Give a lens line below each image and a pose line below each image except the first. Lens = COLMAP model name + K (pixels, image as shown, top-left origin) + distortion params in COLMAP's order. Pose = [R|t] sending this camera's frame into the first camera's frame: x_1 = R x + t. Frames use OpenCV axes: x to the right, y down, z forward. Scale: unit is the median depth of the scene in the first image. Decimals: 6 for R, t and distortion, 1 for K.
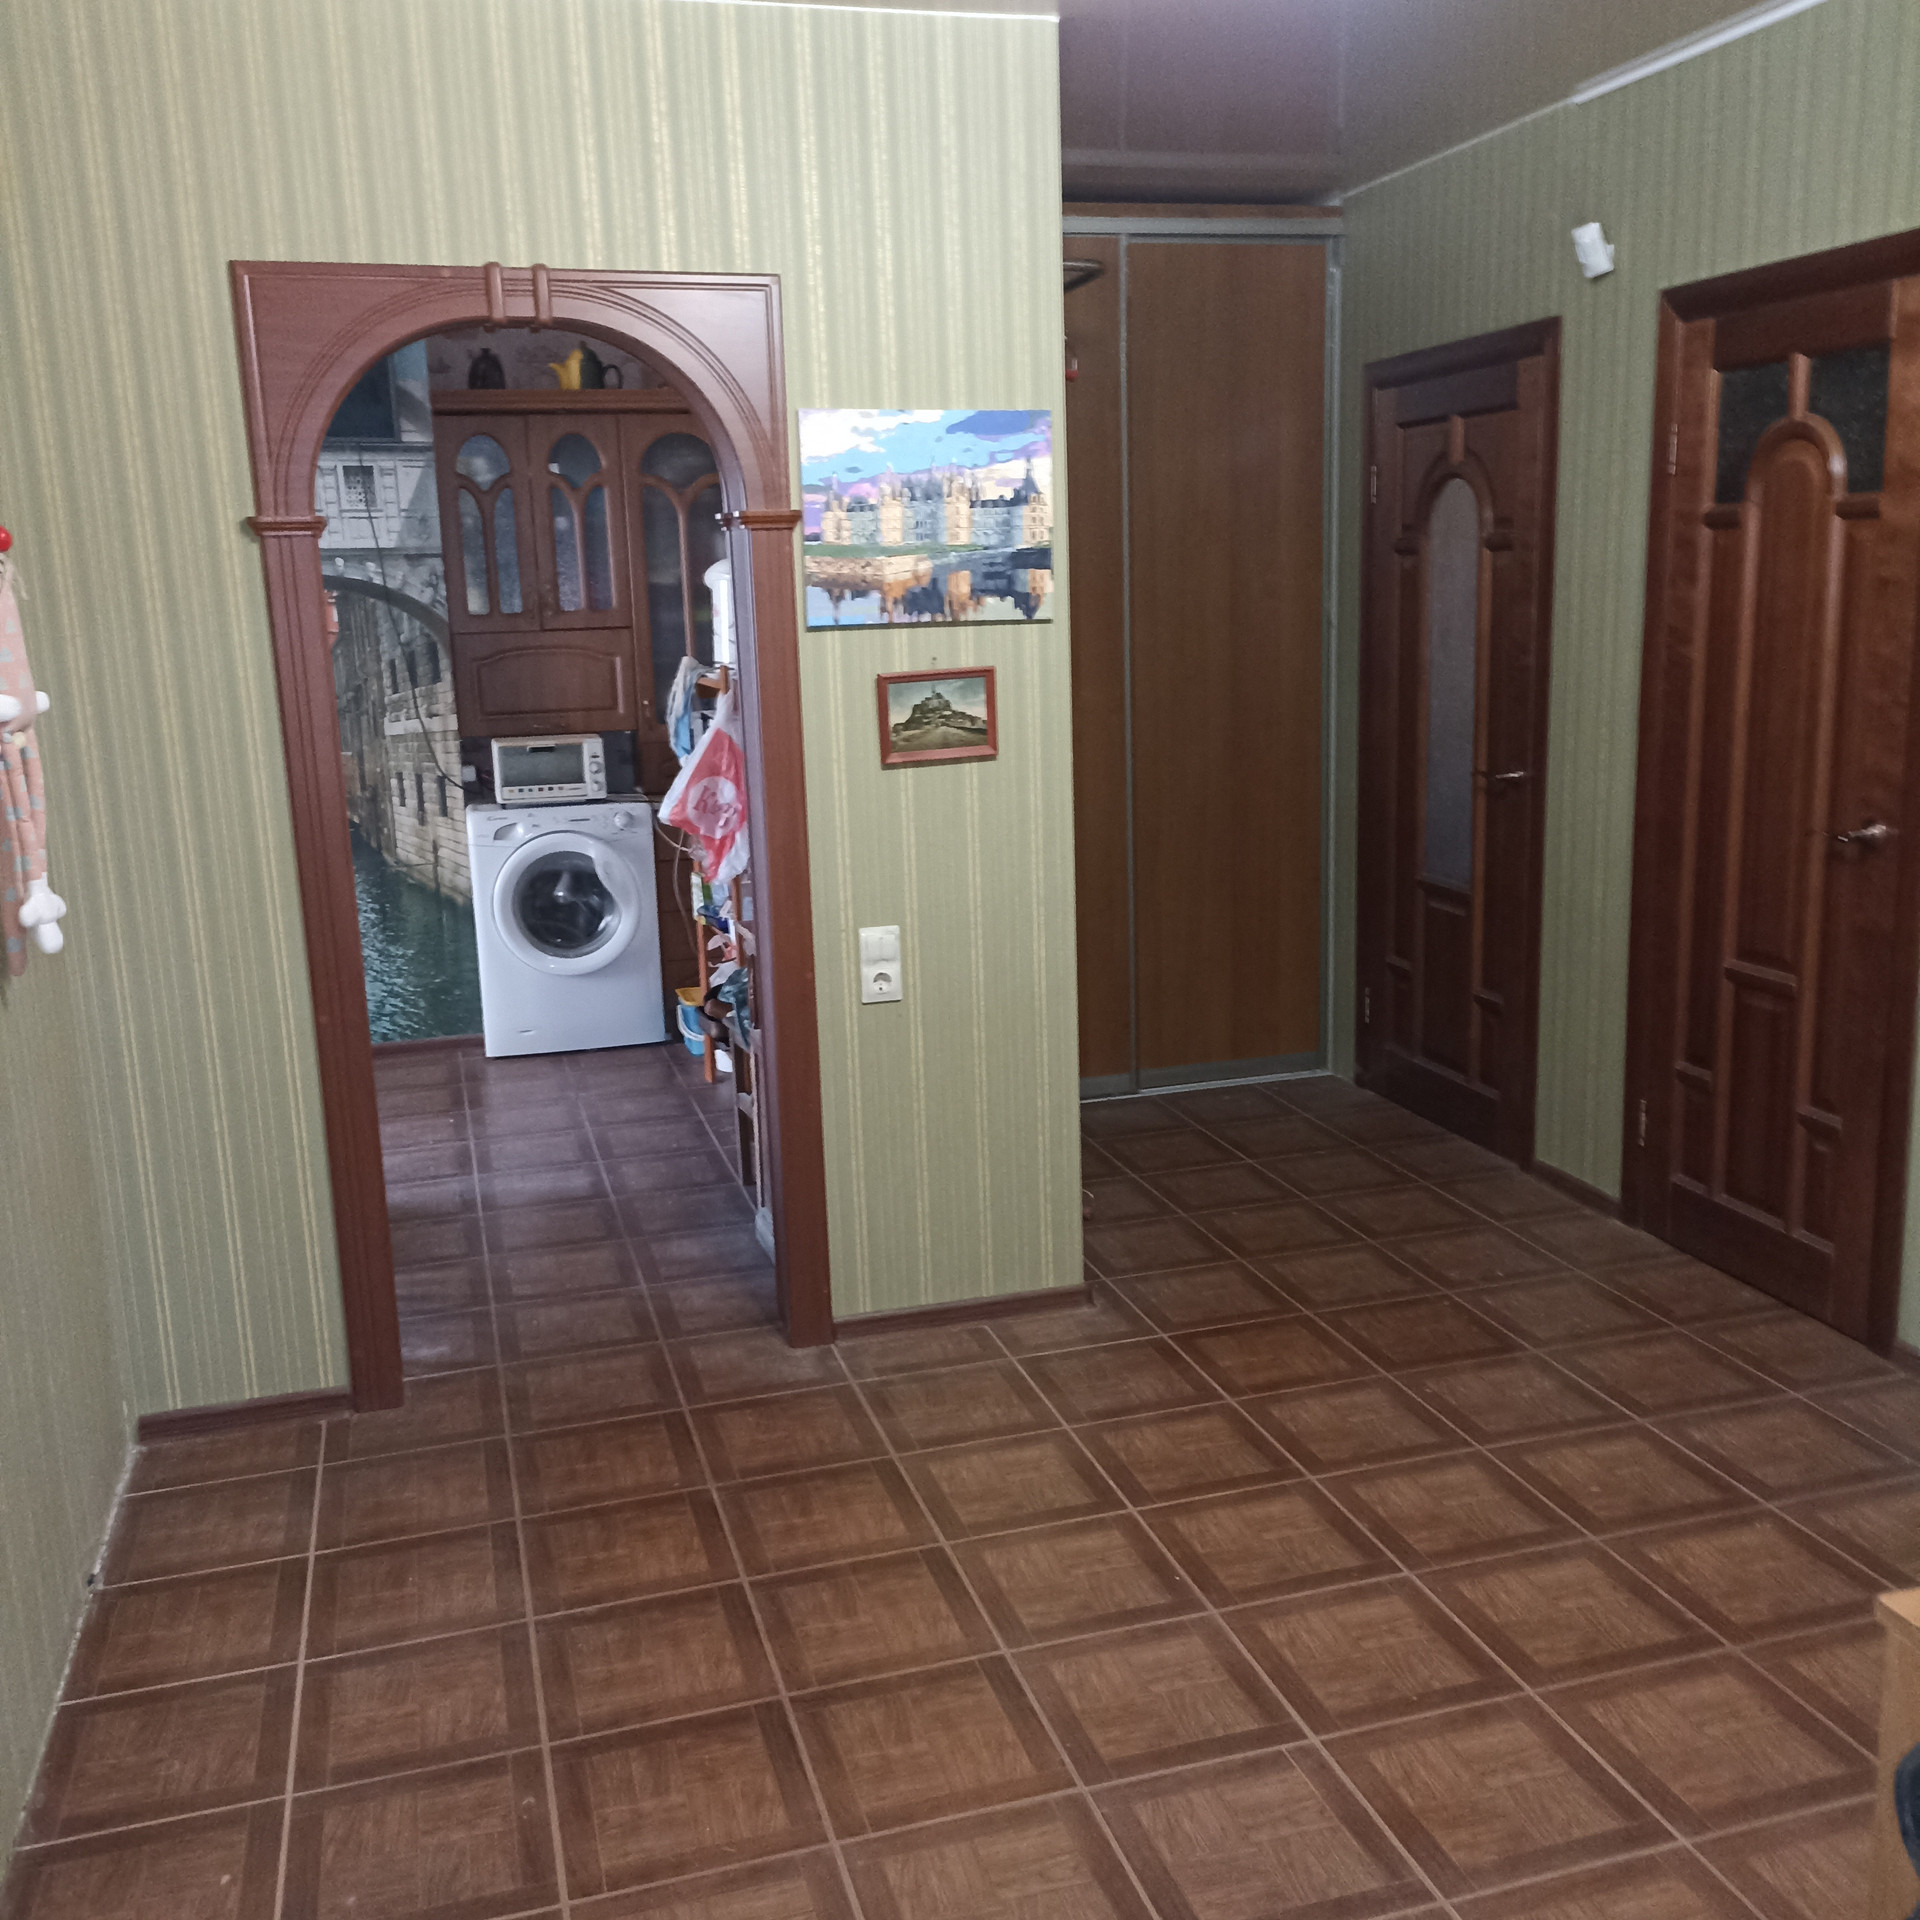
lens RADIAL K [[1877.8, 0, 969.5], [0, 1877.8, 957.2], [0, 0, 1]] dist [0.041995, 0.000000]
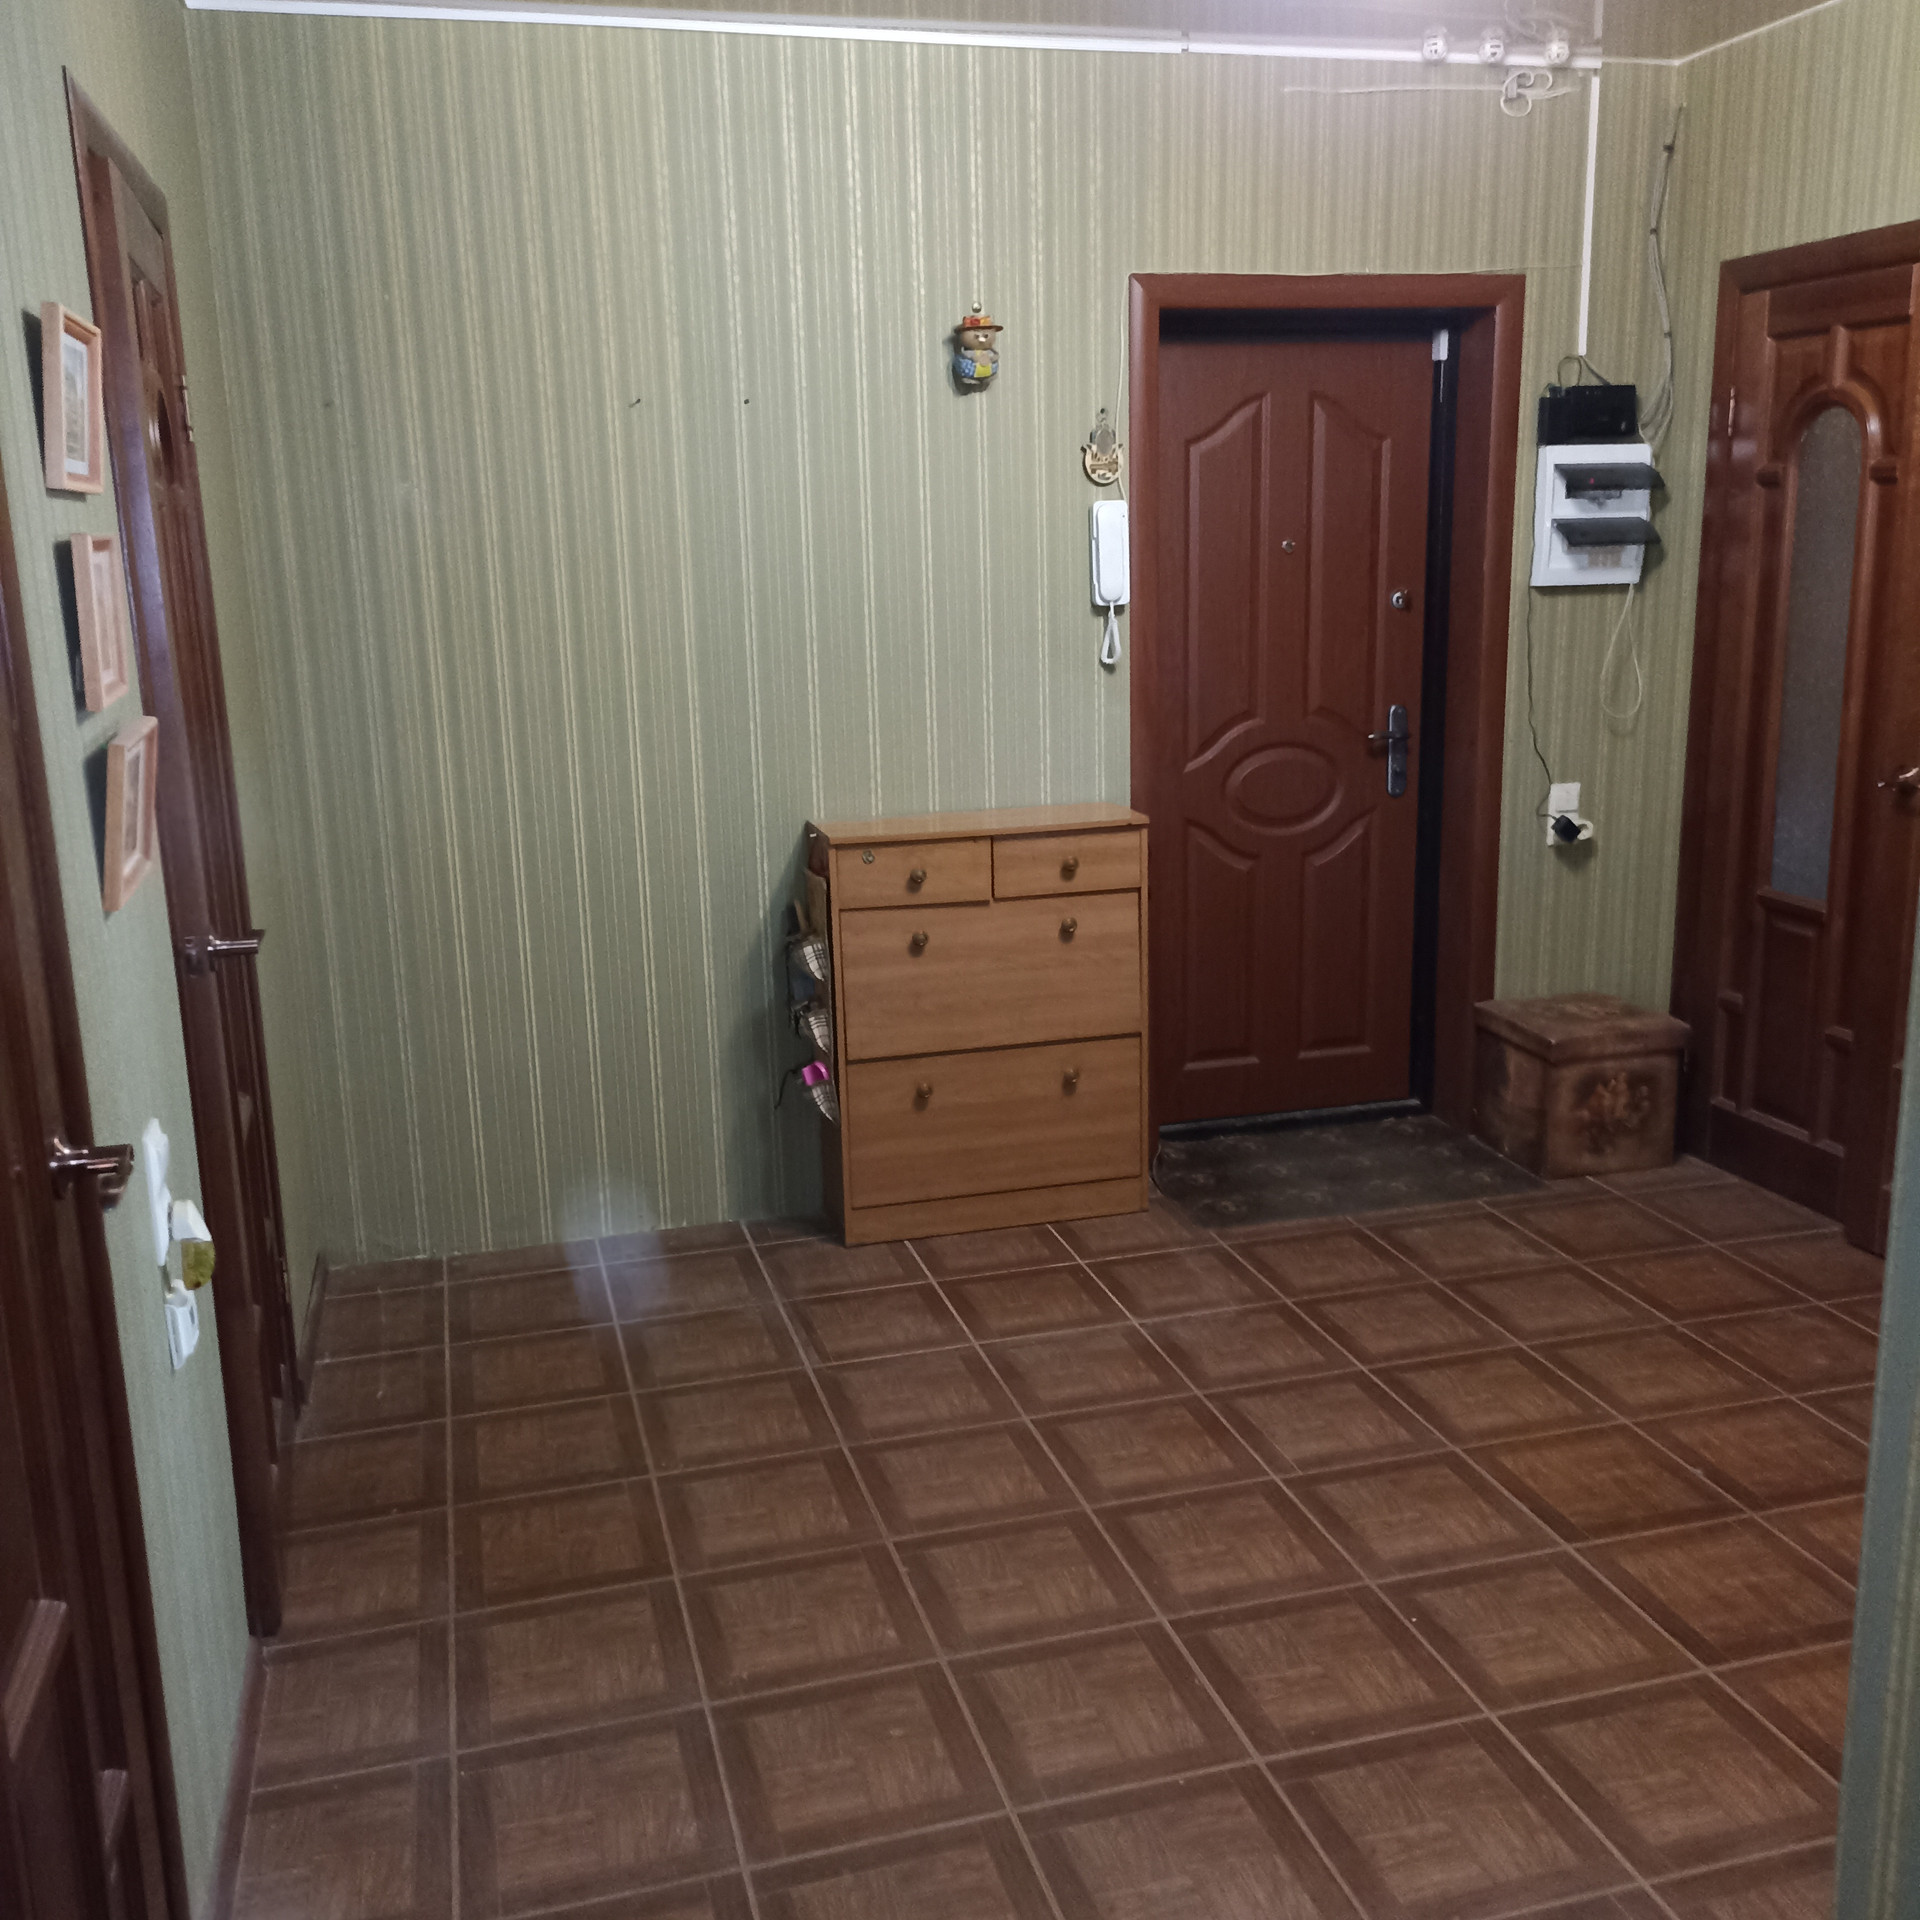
lens RADIAL K [[1877.8, 0, 960.5], [0, 1877.8, 958.7], [0, 0, 1]] dist [0.041995, 0.000000]
pose [[-0.998078, 0.053088, 0.031953, 0.218153], [0.061479, 0.912762, 0.403839, -0.267444], [-0.007726, 0.405027, -0.914272, 1.315126]]
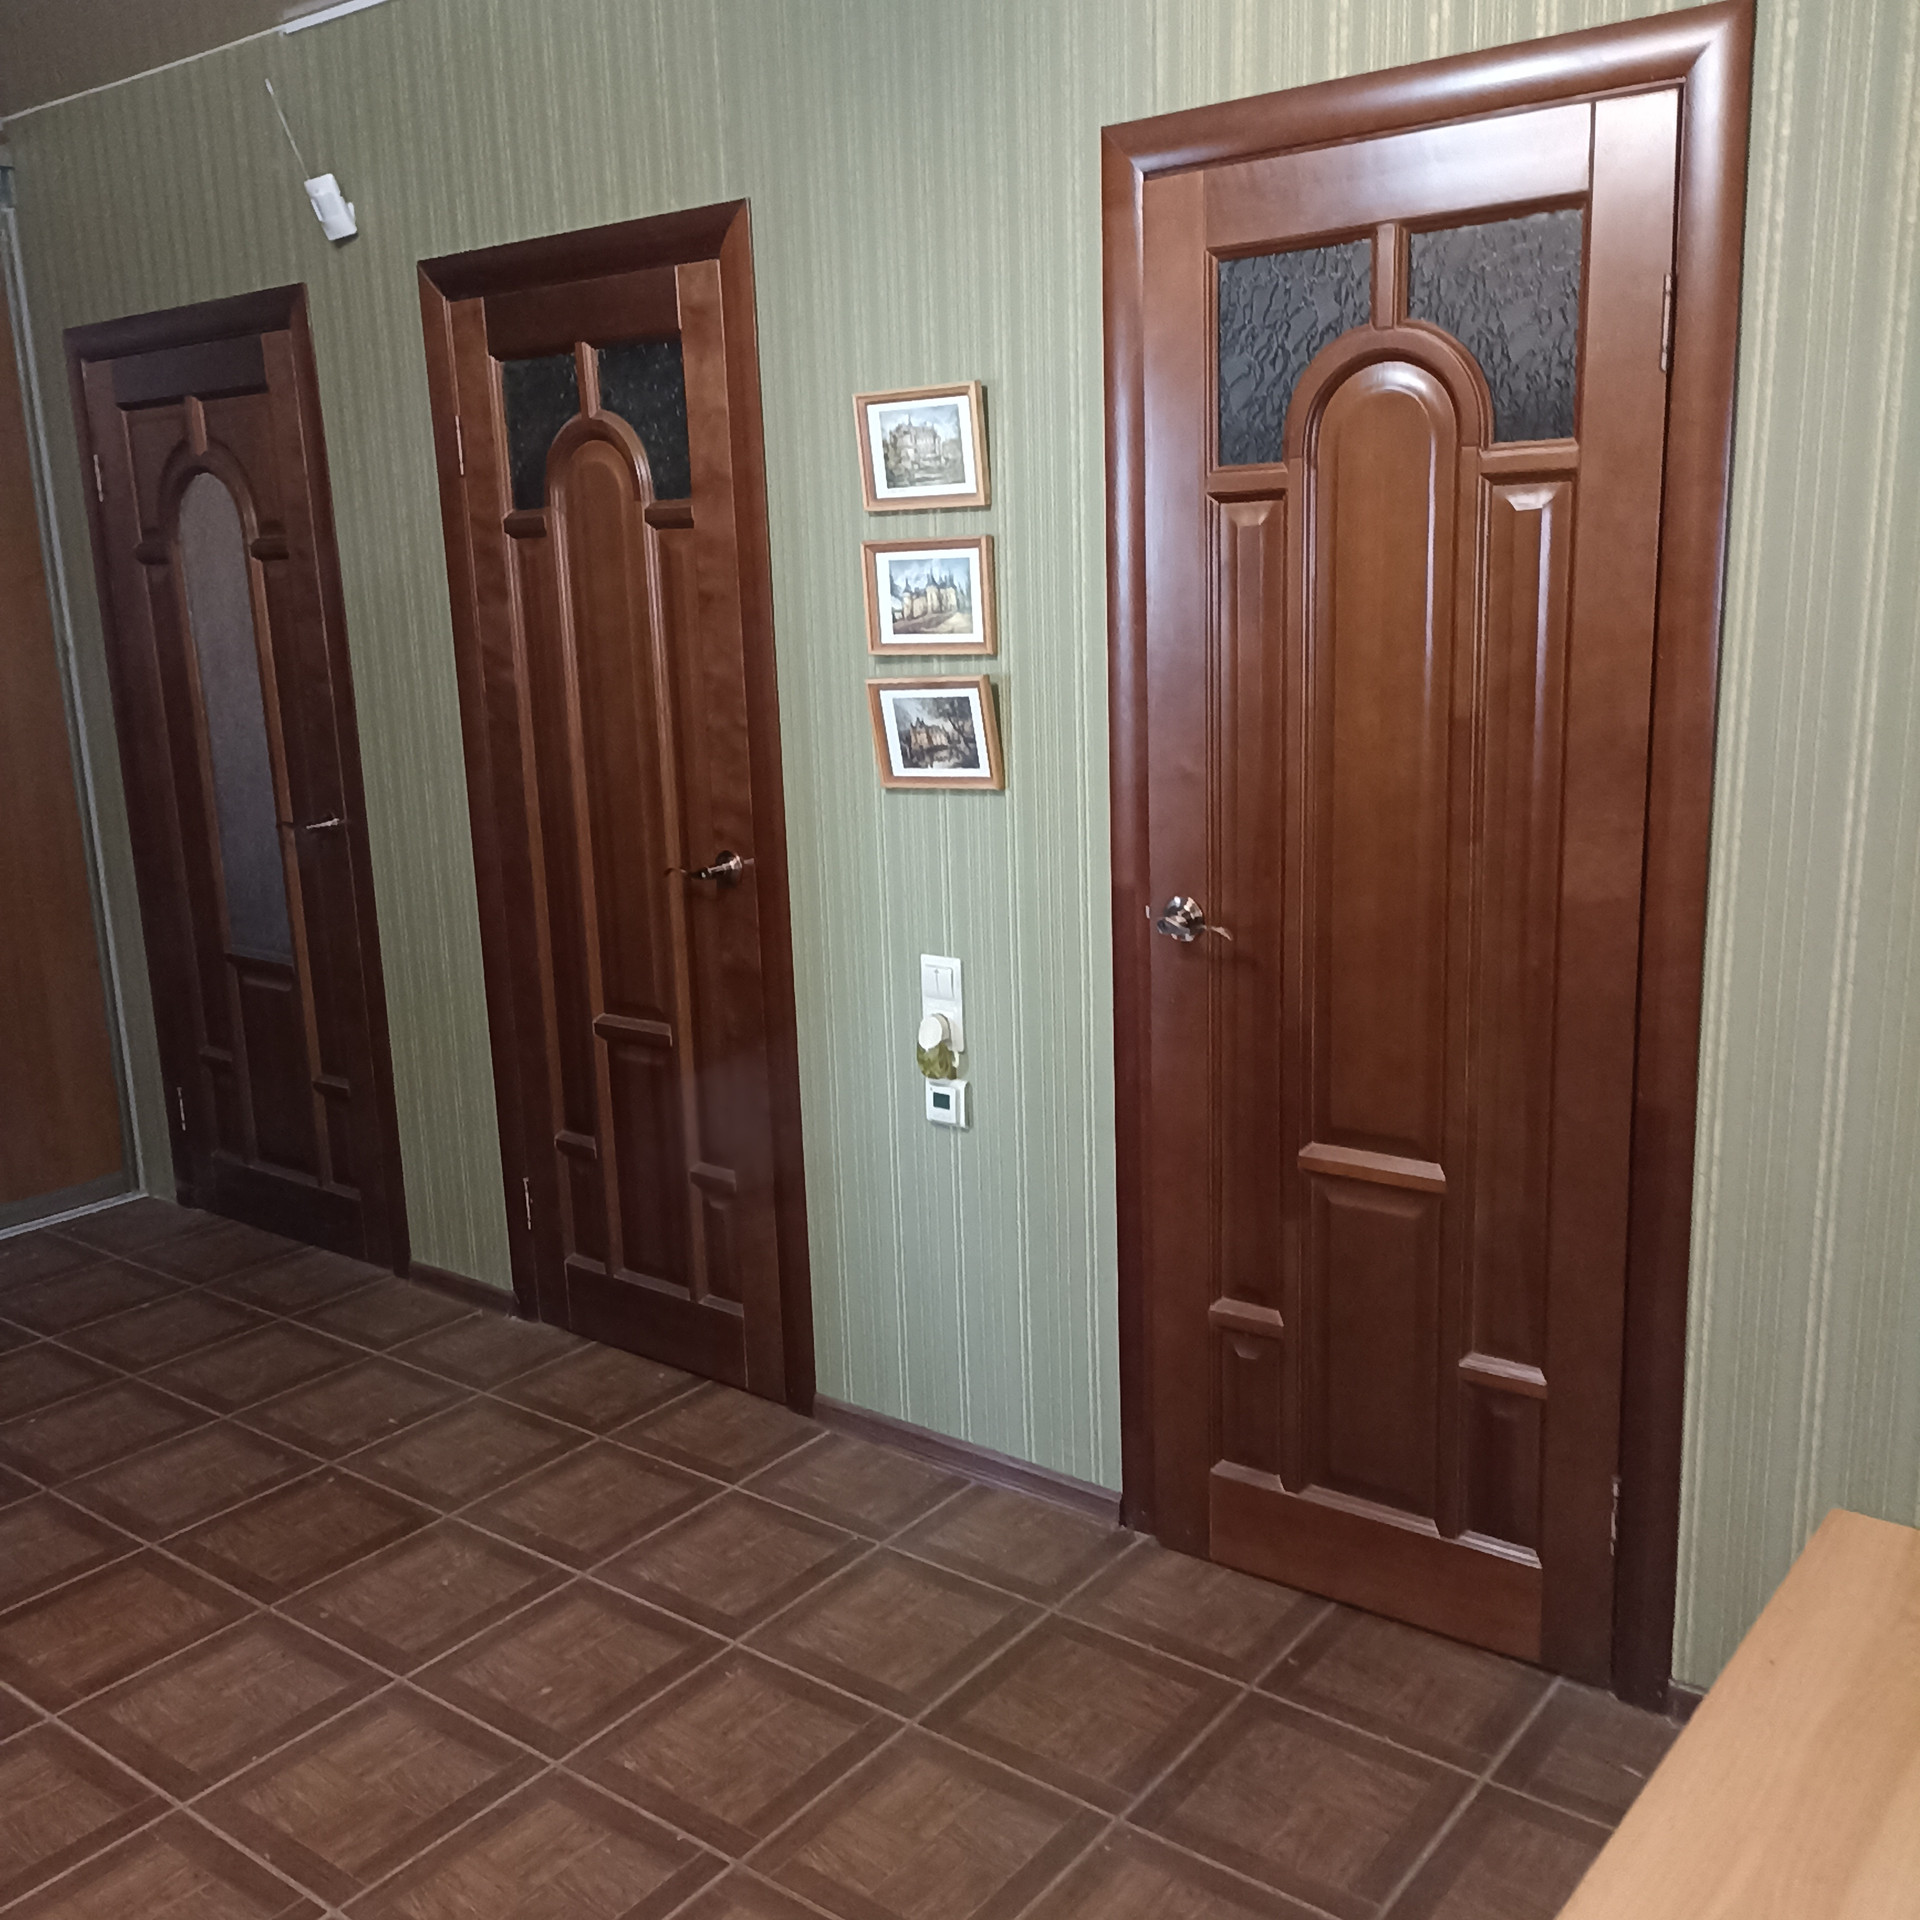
lens RADIAL K [[1877.8, 0, 970.6], [0, 1877.8, 949.8], [0, 0, 1]] dist [0.041995, 0.000000]
pose [[0.813738, -0.118808, 0.568959, 0.040535], [0.125014, 0.991751, 0.028296, -0.033617], [-0.567628, 0.048102, 0.821879, 0.165078]]
